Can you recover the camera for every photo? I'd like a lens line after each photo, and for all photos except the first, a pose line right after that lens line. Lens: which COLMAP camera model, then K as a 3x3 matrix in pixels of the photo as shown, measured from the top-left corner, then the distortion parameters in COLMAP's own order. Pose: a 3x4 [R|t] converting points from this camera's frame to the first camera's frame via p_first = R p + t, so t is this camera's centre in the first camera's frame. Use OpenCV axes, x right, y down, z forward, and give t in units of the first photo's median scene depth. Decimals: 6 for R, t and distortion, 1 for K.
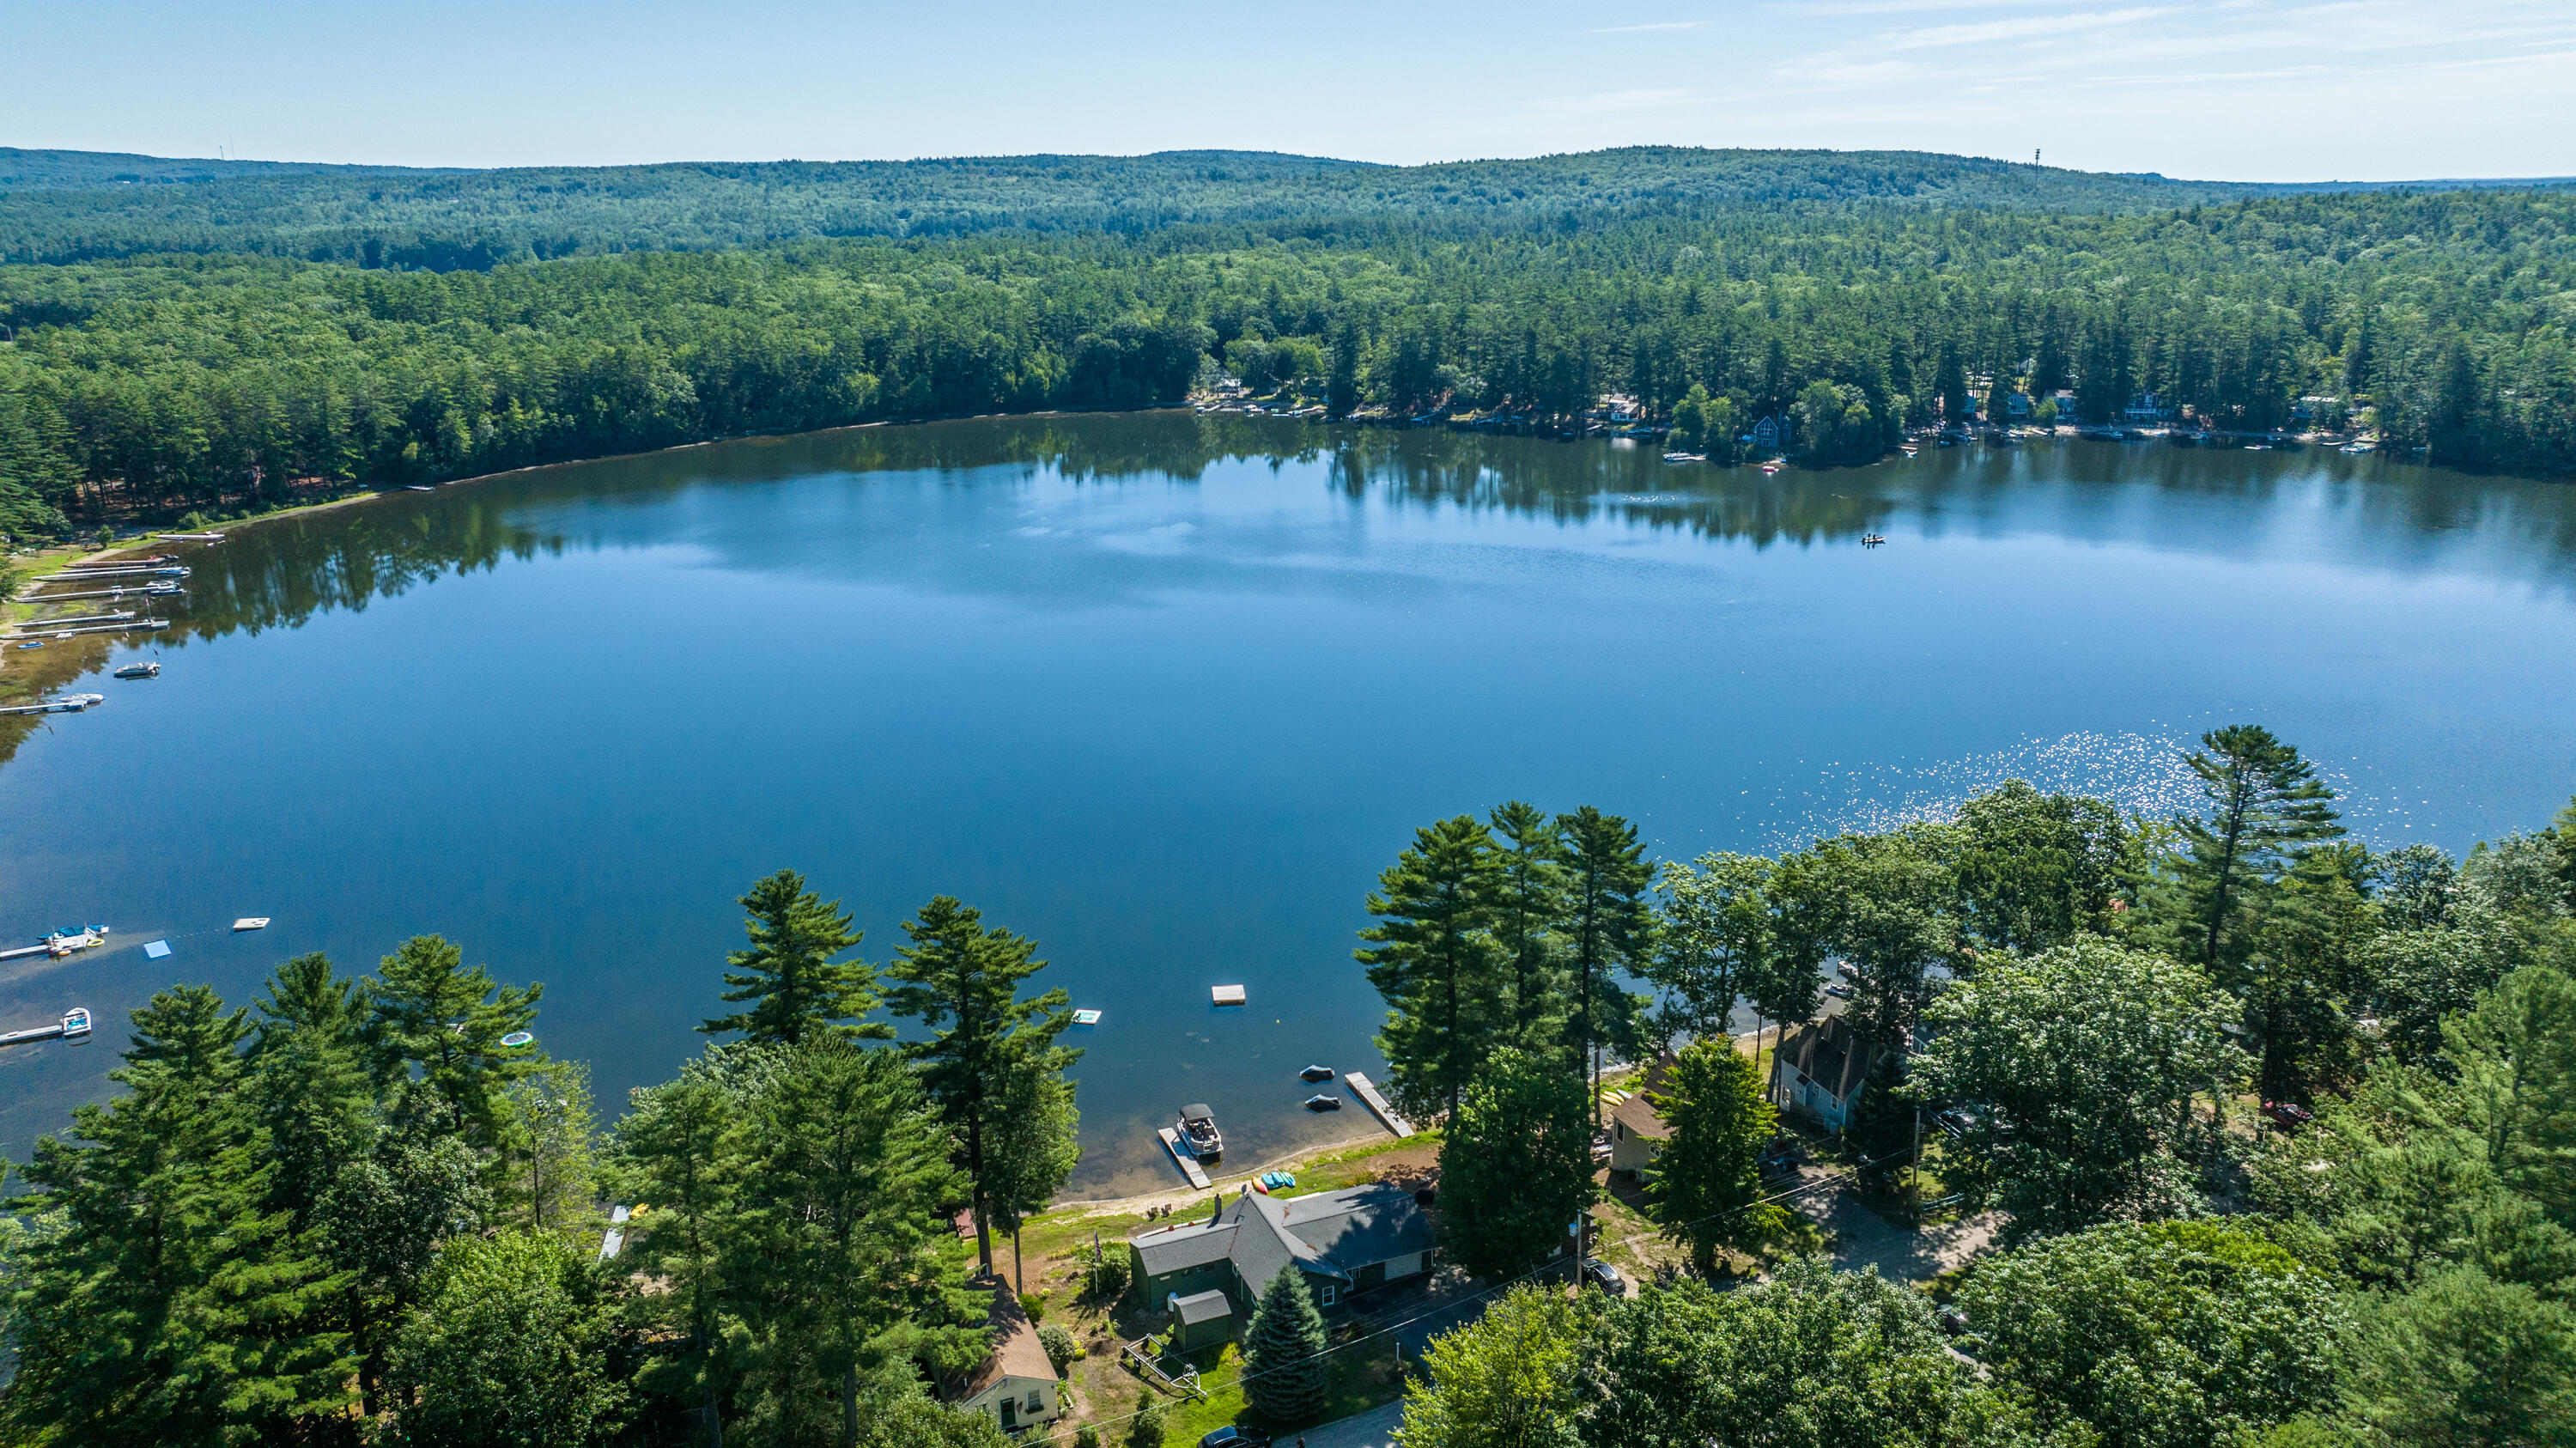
lens RADIAL K [[1811.6, 0, 1284.2], [0, 1811.6, 726.9], [0, 0, 1]] dist [-0.030610, 0.026983]
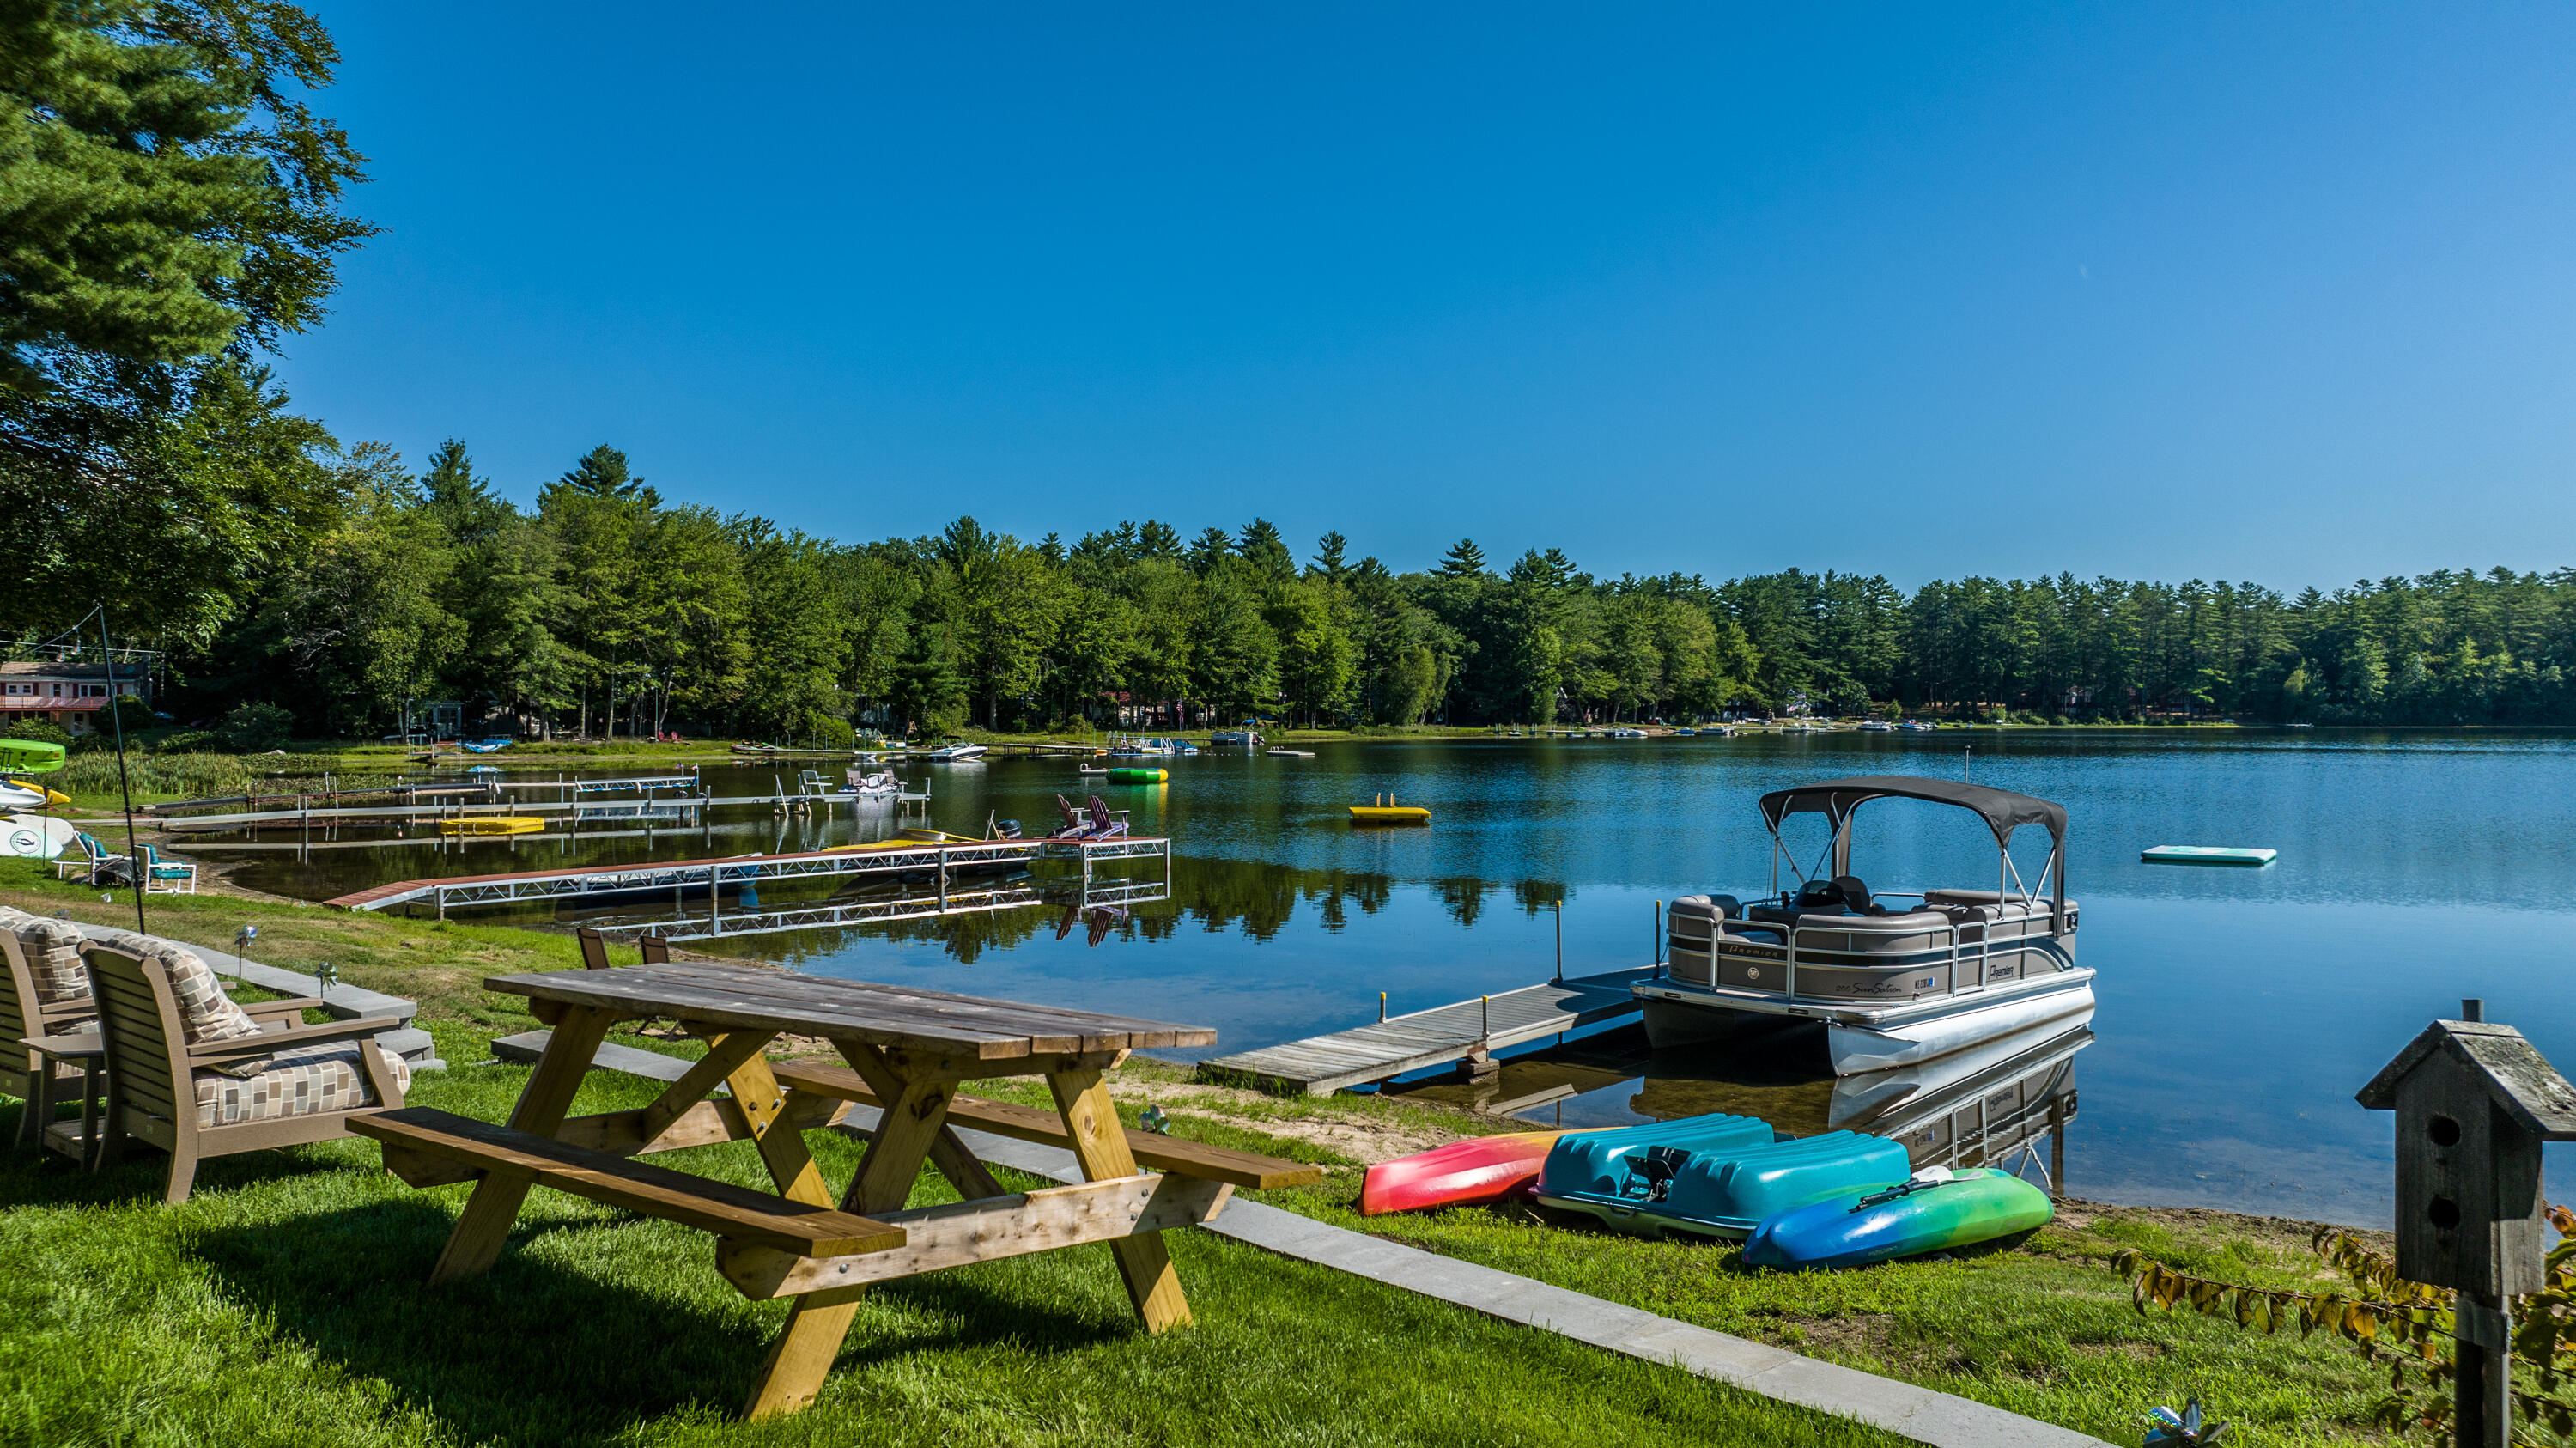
lens RADIAL K [[1811.6, 0, 1279.2], [0, 1811.6, 726.4], [0, 0, 1]] dist [-0.030610, 0.026983]
pose [[0.449220, 0.018429, -0.893231, 0.051595], [-0.266344, 0.957089, -0.114202, 0.244336], [0.852797, 0.289209, 0.434852, 0.968769]]
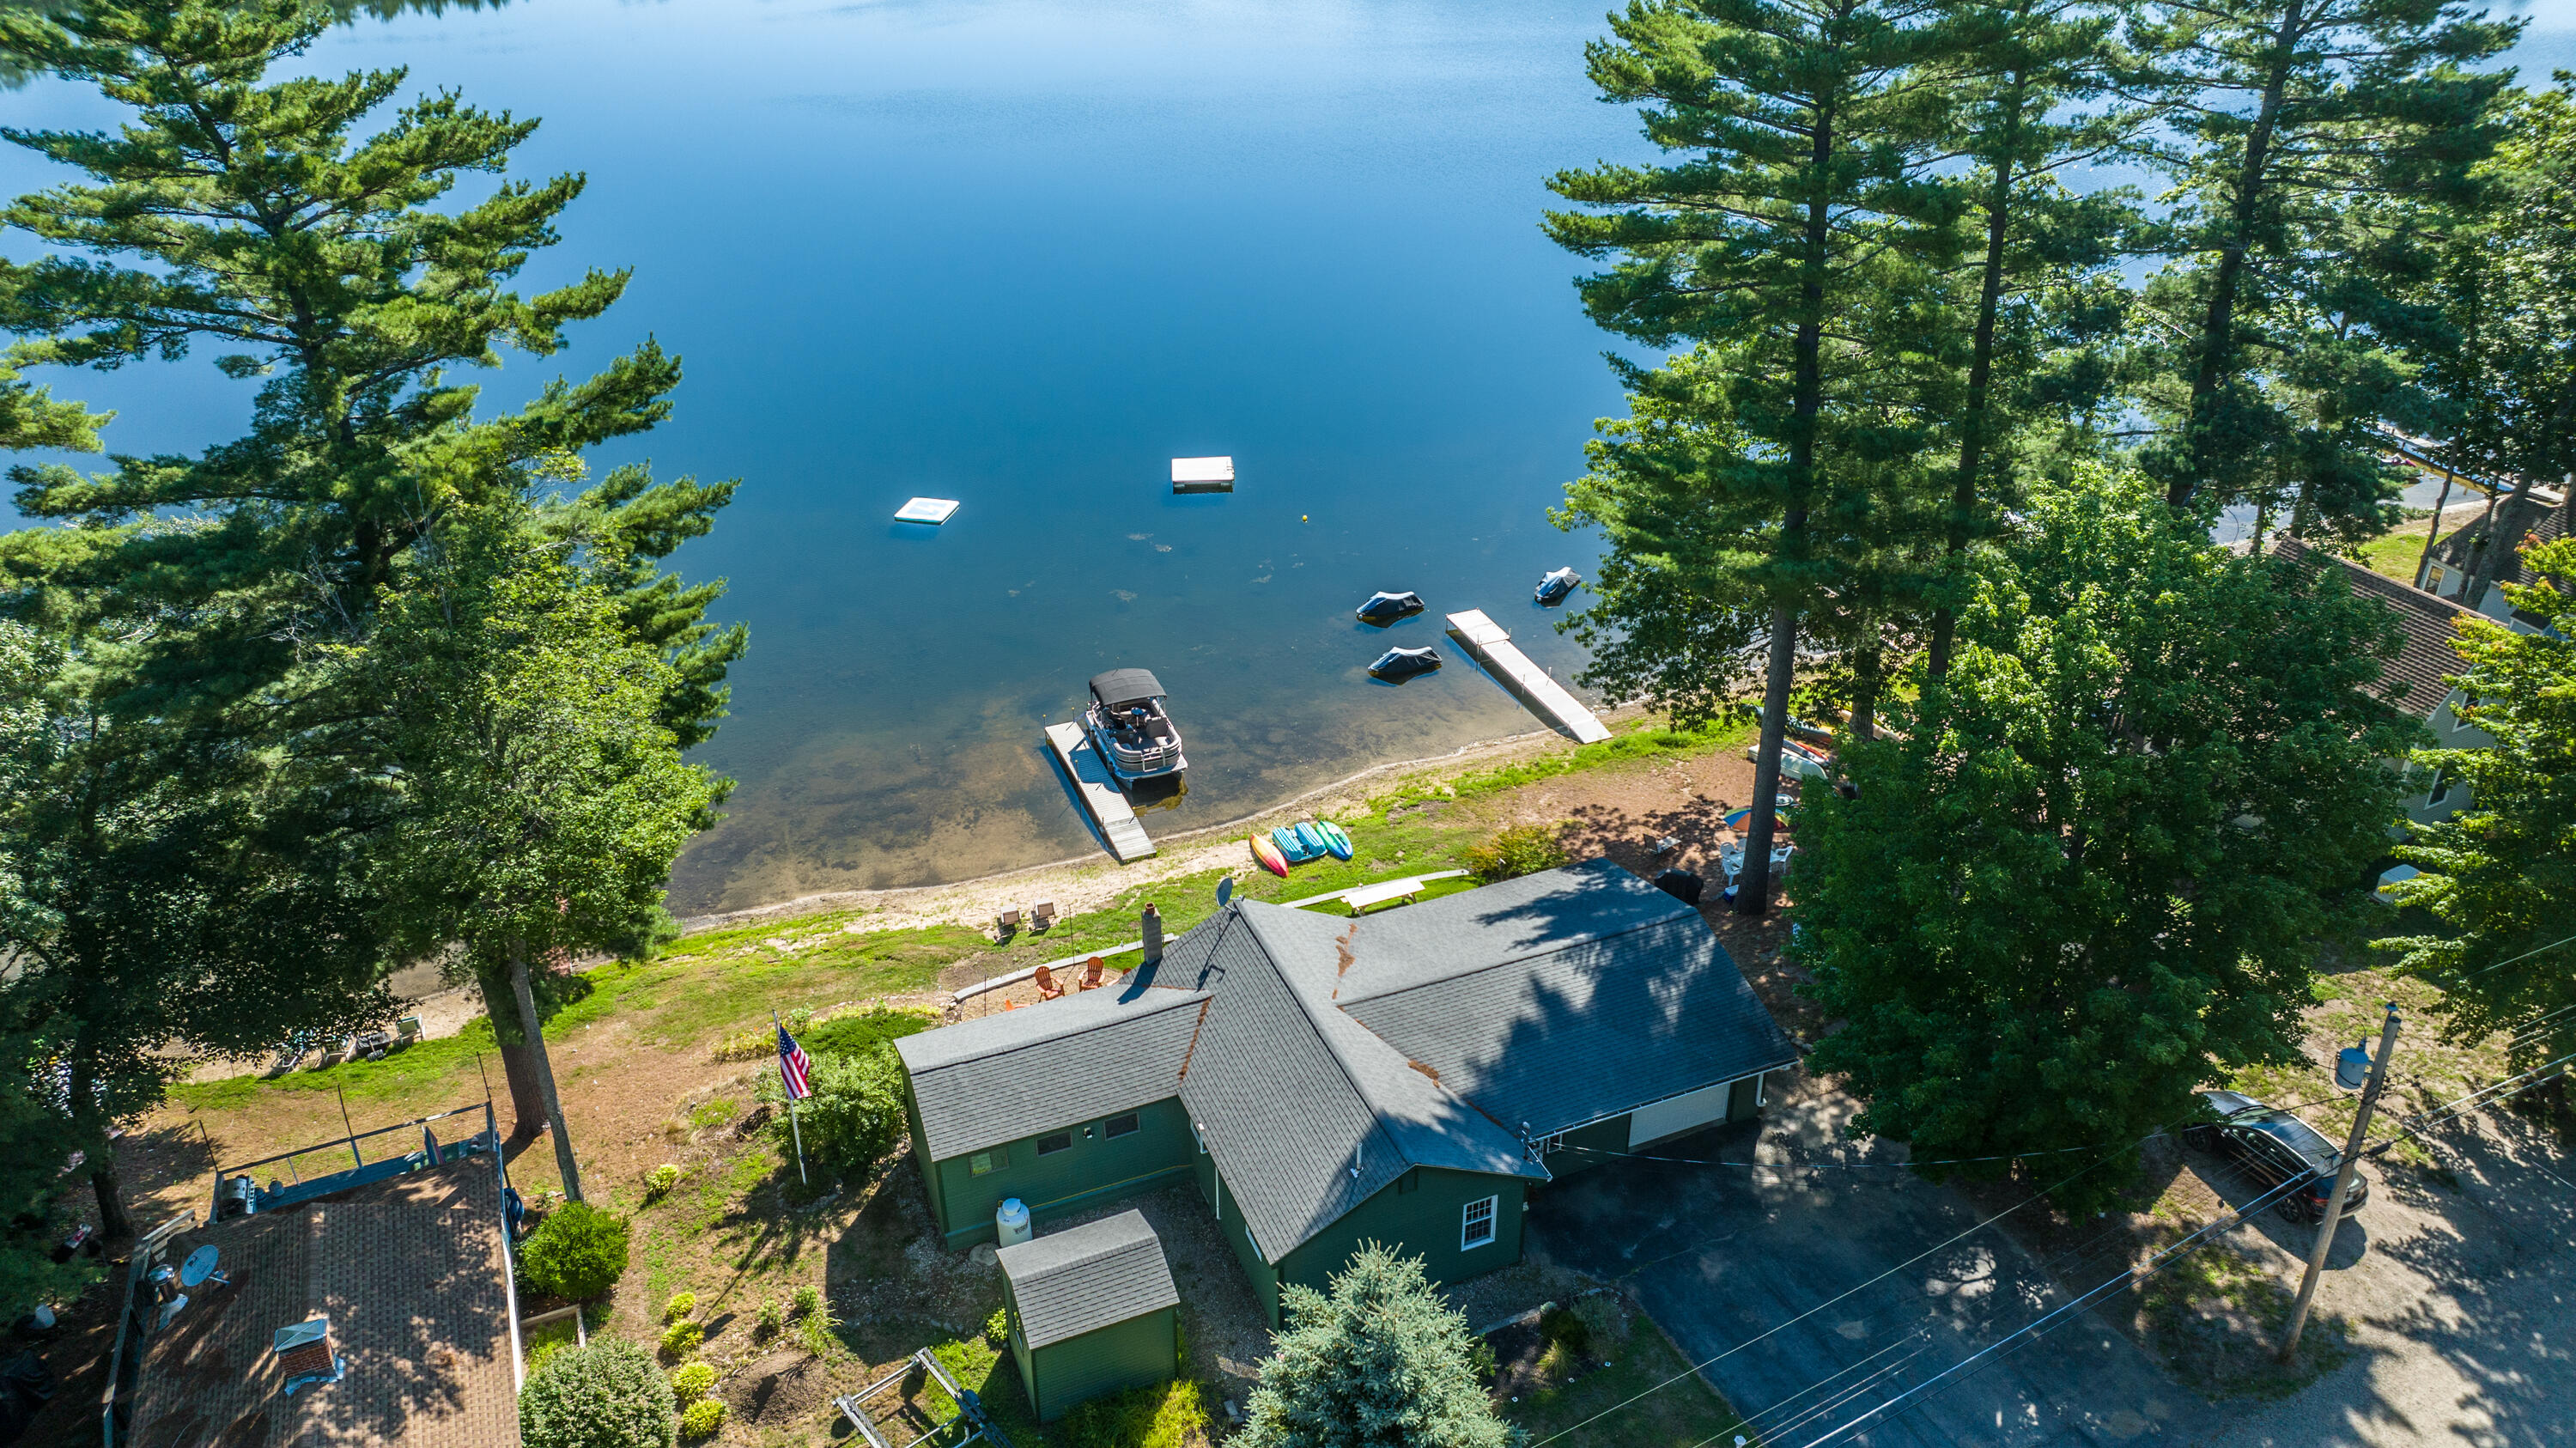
lens RADIAL K [[1811.6, 0, 1271.7], [0, 1811.6, 715.4], [0, 0, 1]] dist [-0.030610, 0.026983]
pose [[0.999956, 0.002335, -0.009110, -0.008558], [-0.000335, 0.976924, 0.213587, 0.125296], [0.009399, -0.213575, 0.976882, 0.566639]]
